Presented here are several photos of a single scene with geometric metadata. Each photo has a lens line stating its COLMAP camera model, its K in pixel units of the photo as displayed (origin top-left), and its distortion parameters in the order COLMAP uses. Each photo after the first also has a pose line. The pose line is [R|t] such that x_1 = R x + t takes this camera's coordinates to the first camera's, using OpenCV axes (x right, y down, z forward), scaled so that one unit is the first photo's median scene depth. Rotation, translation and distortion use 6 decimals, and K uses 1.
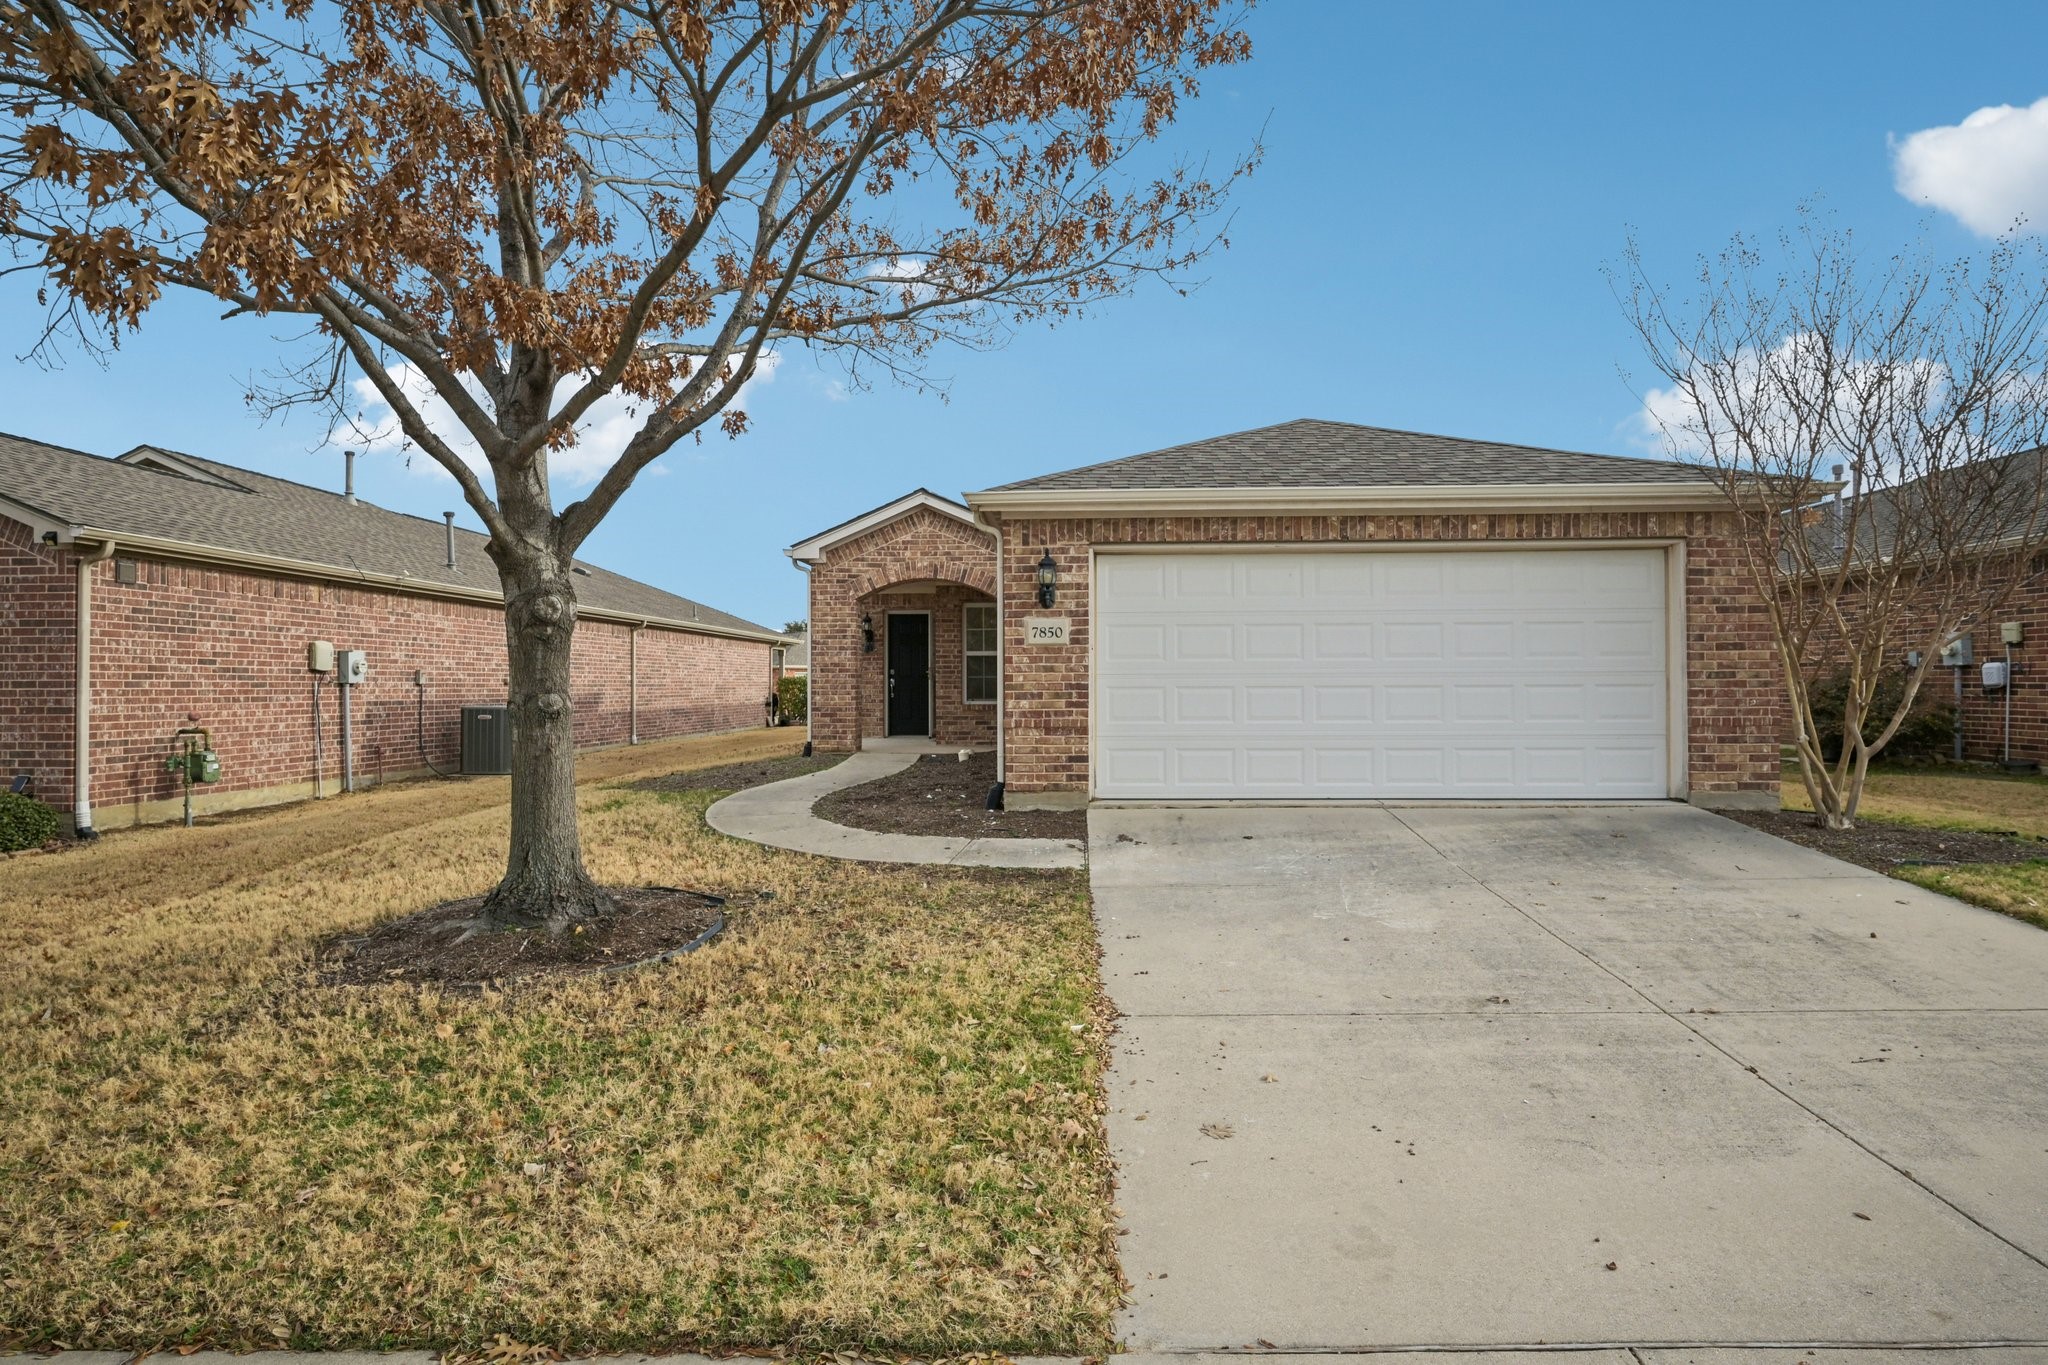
lens RADIAL K [[1118.6, 0, 1068.9], [0, 1118.6, 676.3], [0, 0, 1]] dist [-0.001874, 0.001354]
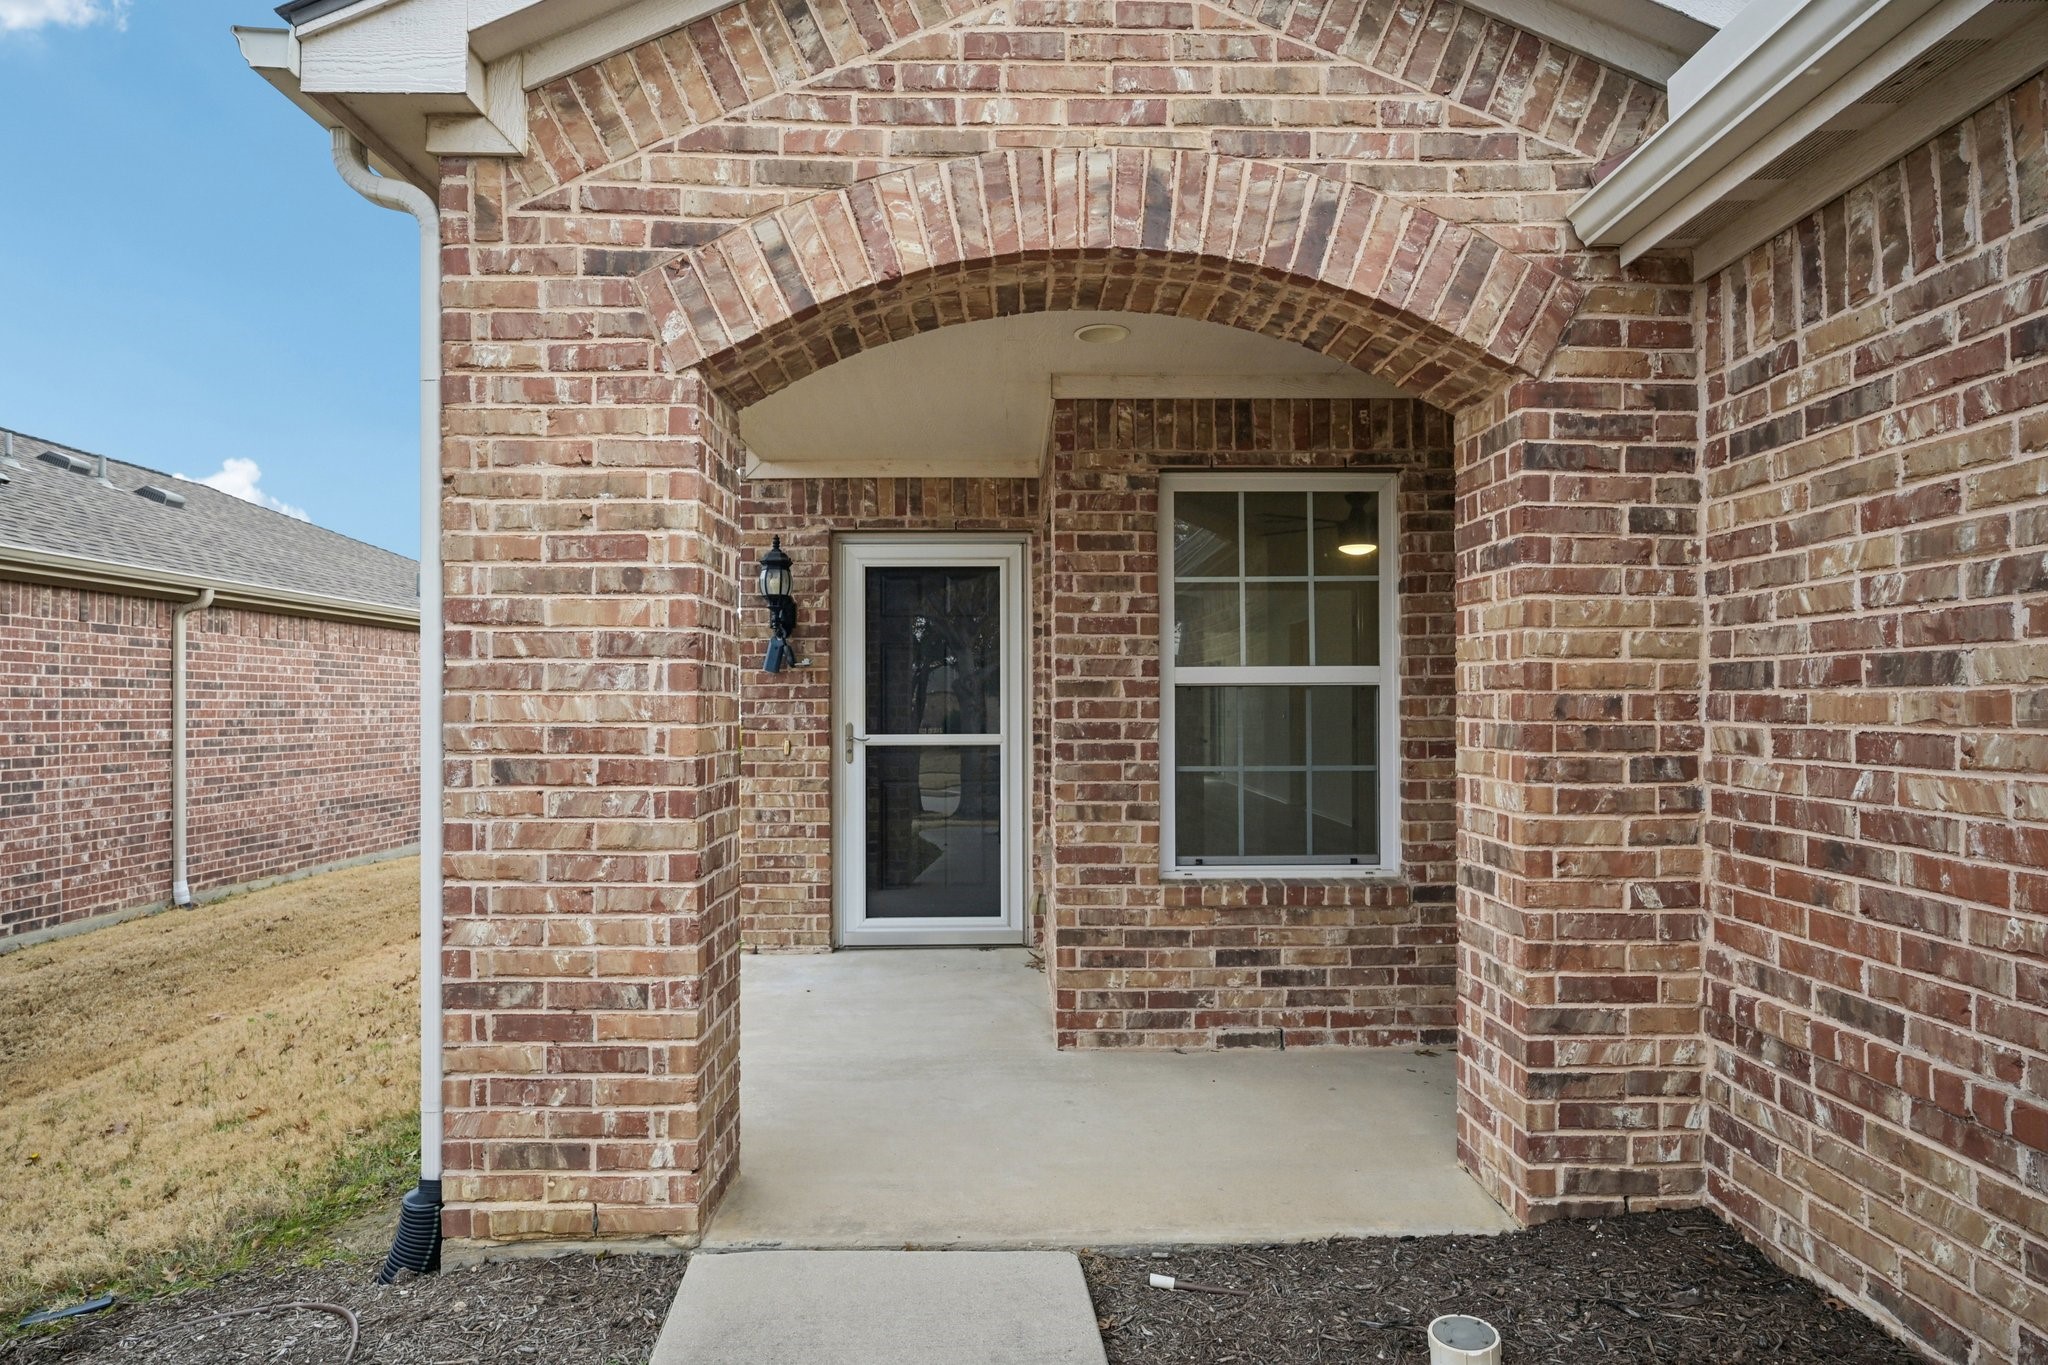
lens RADIAL K [[1118.6, 0, 1023.5], [0, 1118.6, 684.4], [0, 0, 1]] dist [-0.001874, 0.001354]
pose [[0.999613, 0.001567, 0.027765, -0.227863], [-0.001305, 0.999955, -0.009430, -0.027416], [-0.027779, 0.009391, 0.999570, 1.298211]]
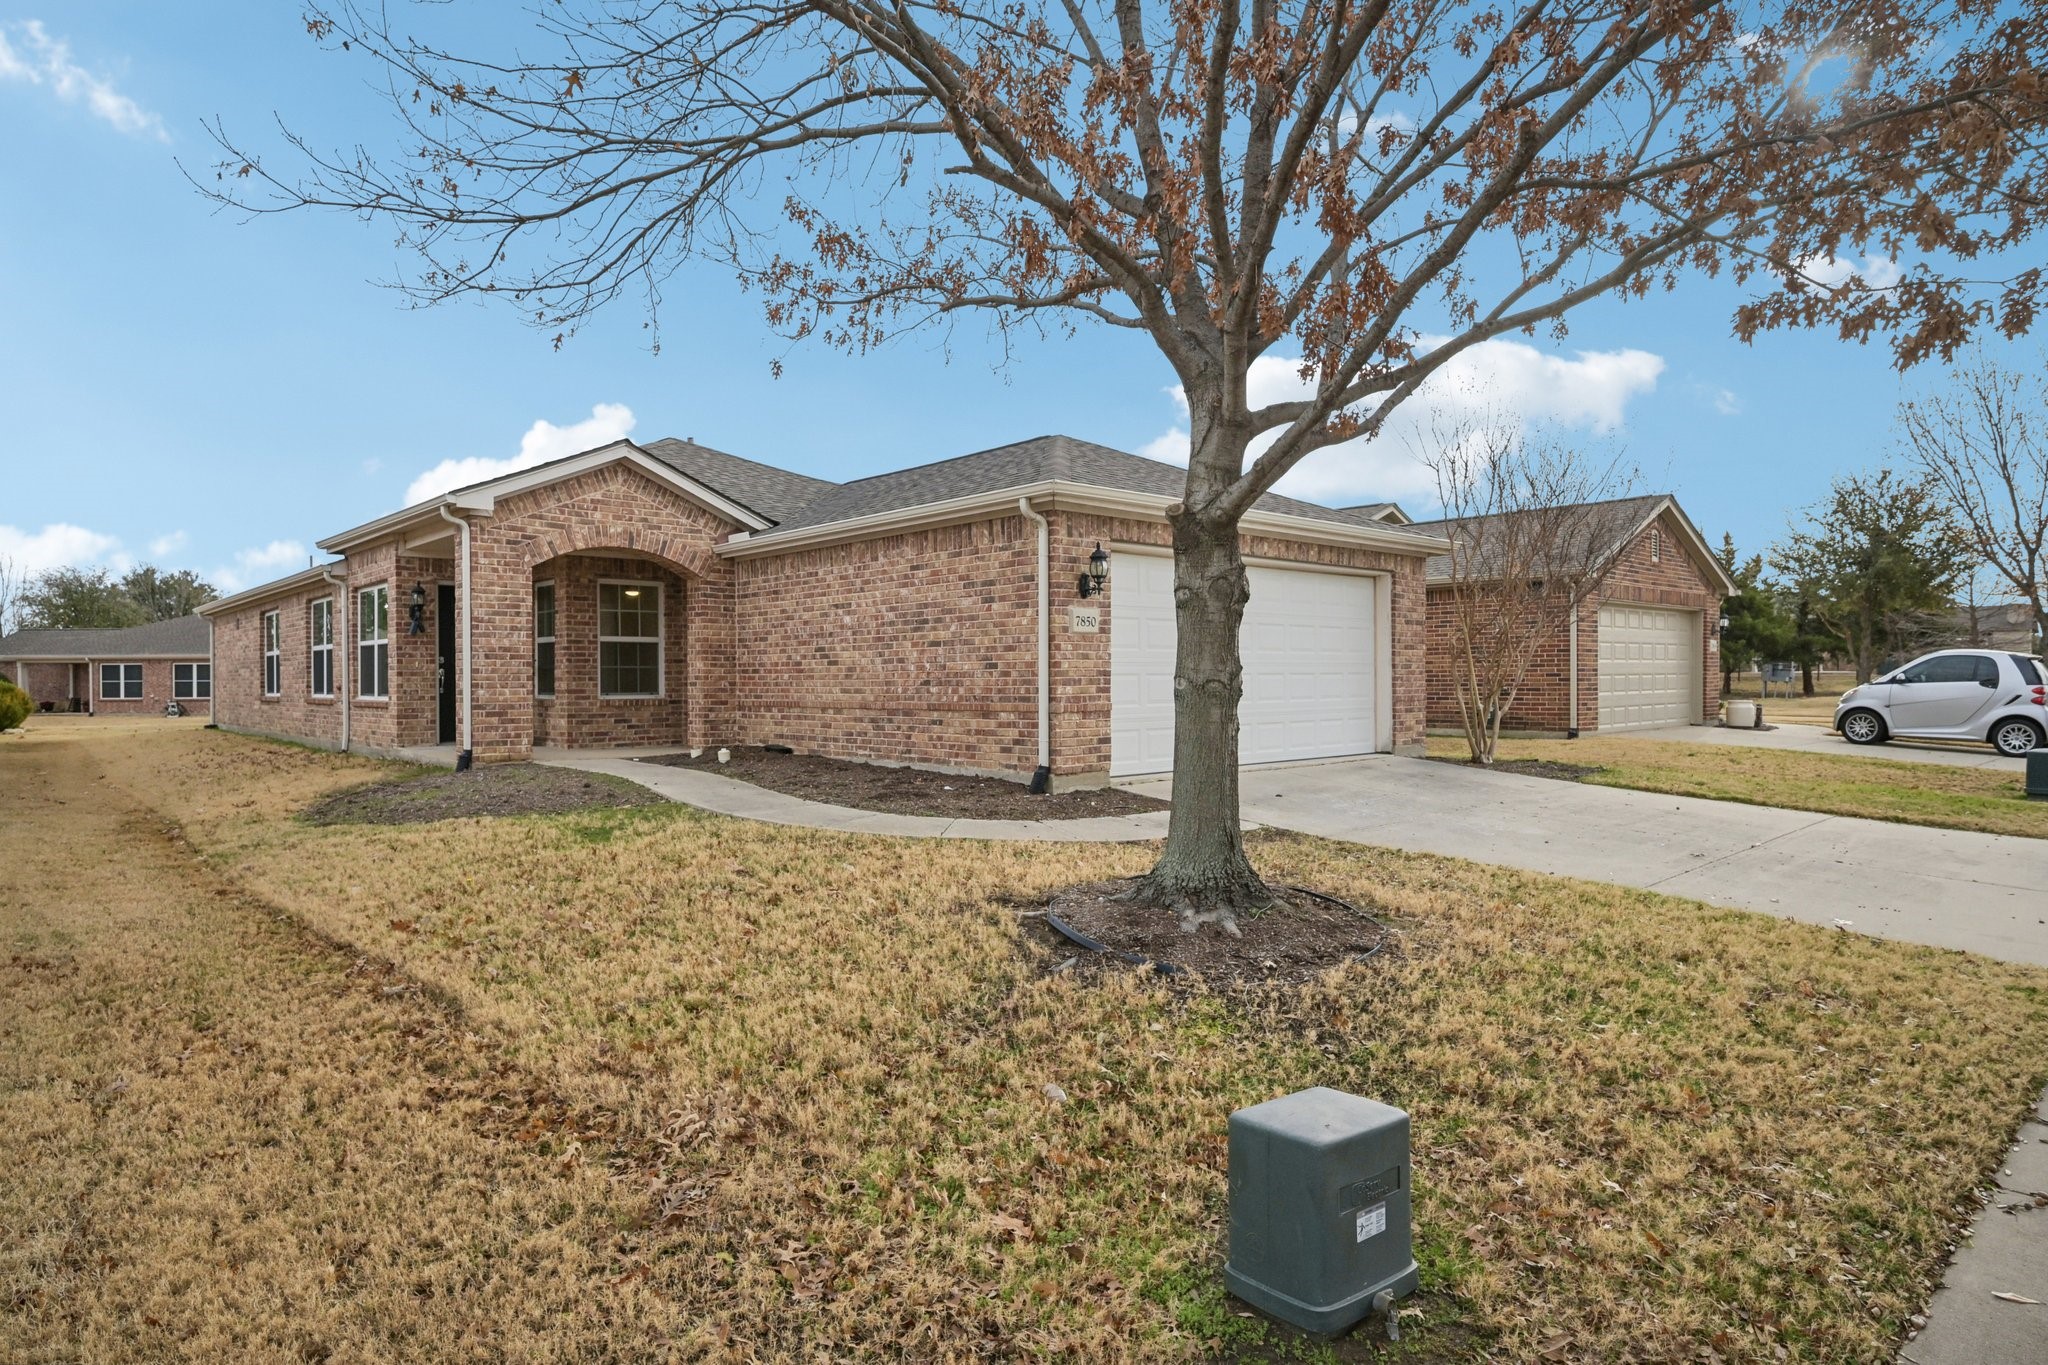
lens RADIAL K [[1118.6, 0, 1058.5], [0, 1118.6, 698.1], [0, 0, 1]] dist [-0.001874, 0.001354]
pose [[0.694153, -0.013978, 0.719692, -0.791409], [-0.001494, 0.999781, 0.020859, 0.010980], [-0.719826, -0.015555, 0.693980, 0.288542]]
